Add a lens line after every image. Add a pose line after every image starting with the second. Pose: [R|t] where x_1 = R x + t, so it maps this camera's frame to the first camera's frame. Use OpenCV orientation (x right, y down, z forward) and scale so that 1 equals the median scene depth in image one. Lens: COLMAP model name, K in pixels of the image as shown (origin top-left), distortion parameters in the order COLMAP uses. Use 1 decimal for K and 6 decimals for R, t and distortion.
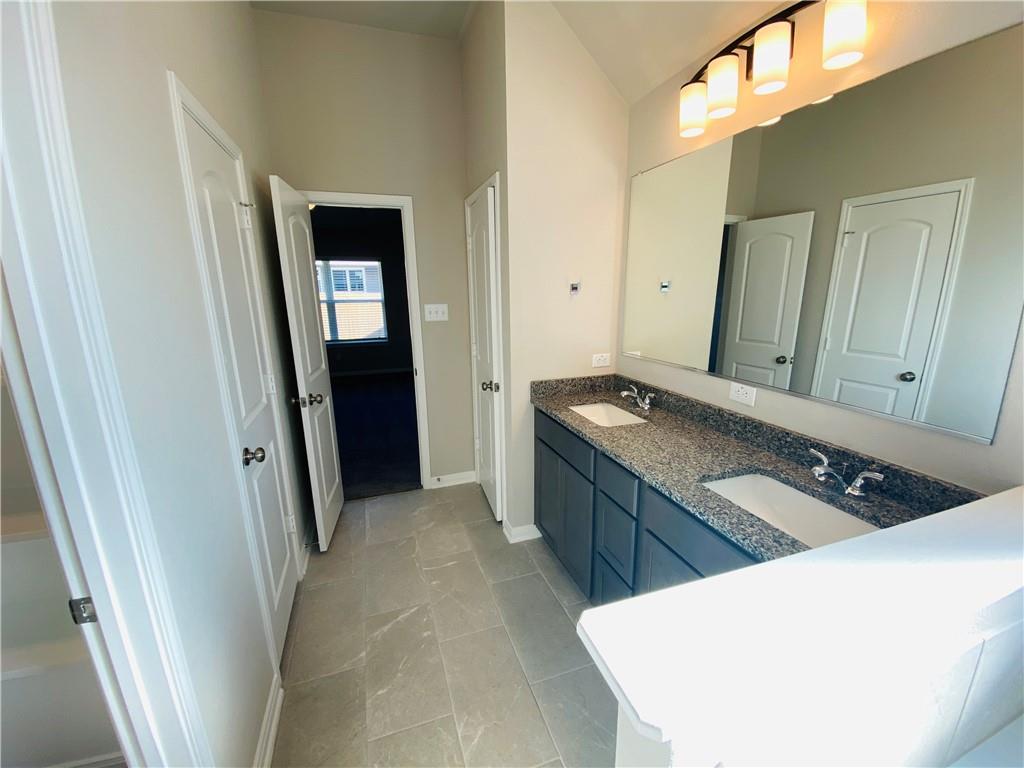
lens RADIAL K [[412.2, 0, 511.0], [0, 412.2, 385.1], [0, 0, 1]] dist [0.018977, -0.019918]
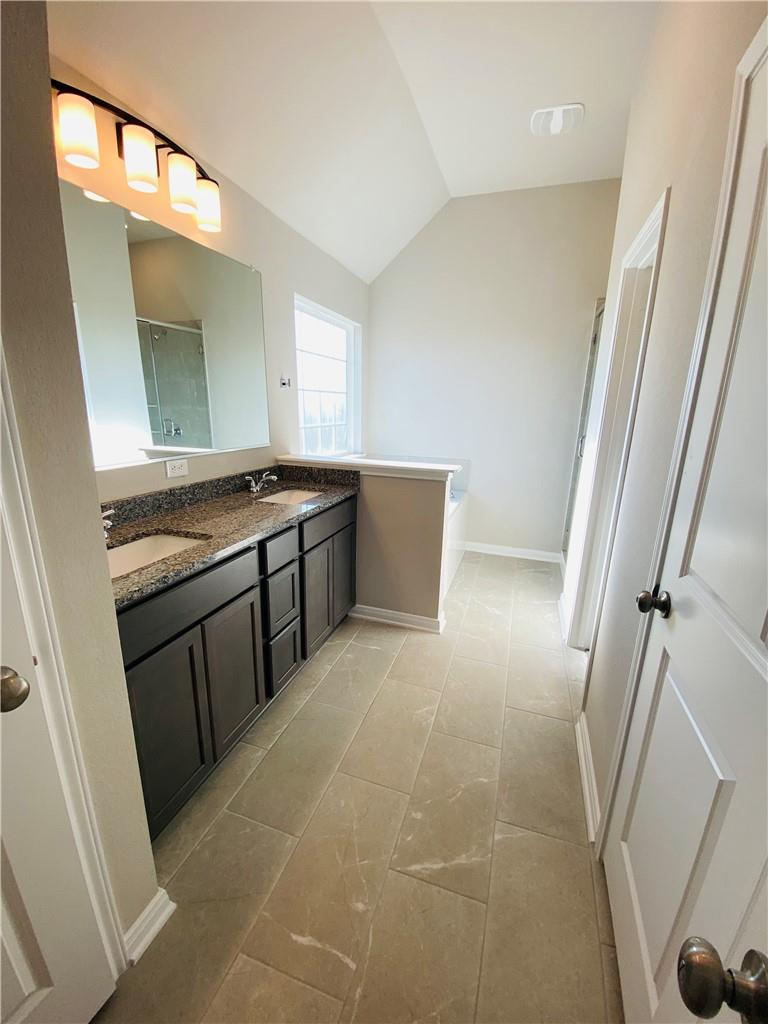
lens RADIAL K [[413.3, 0, 384.0], [0, 413.3, 512.0], [0, 0, 1]] dist [0.019394, -0.020281]
pose [[-0.786268, -0.160153, 0.596769, -0.586156], [0.128111, 0.902582, 0.411015, -0.266363], [-0.604459, 0.399621, -0.689154, 1.495568]]
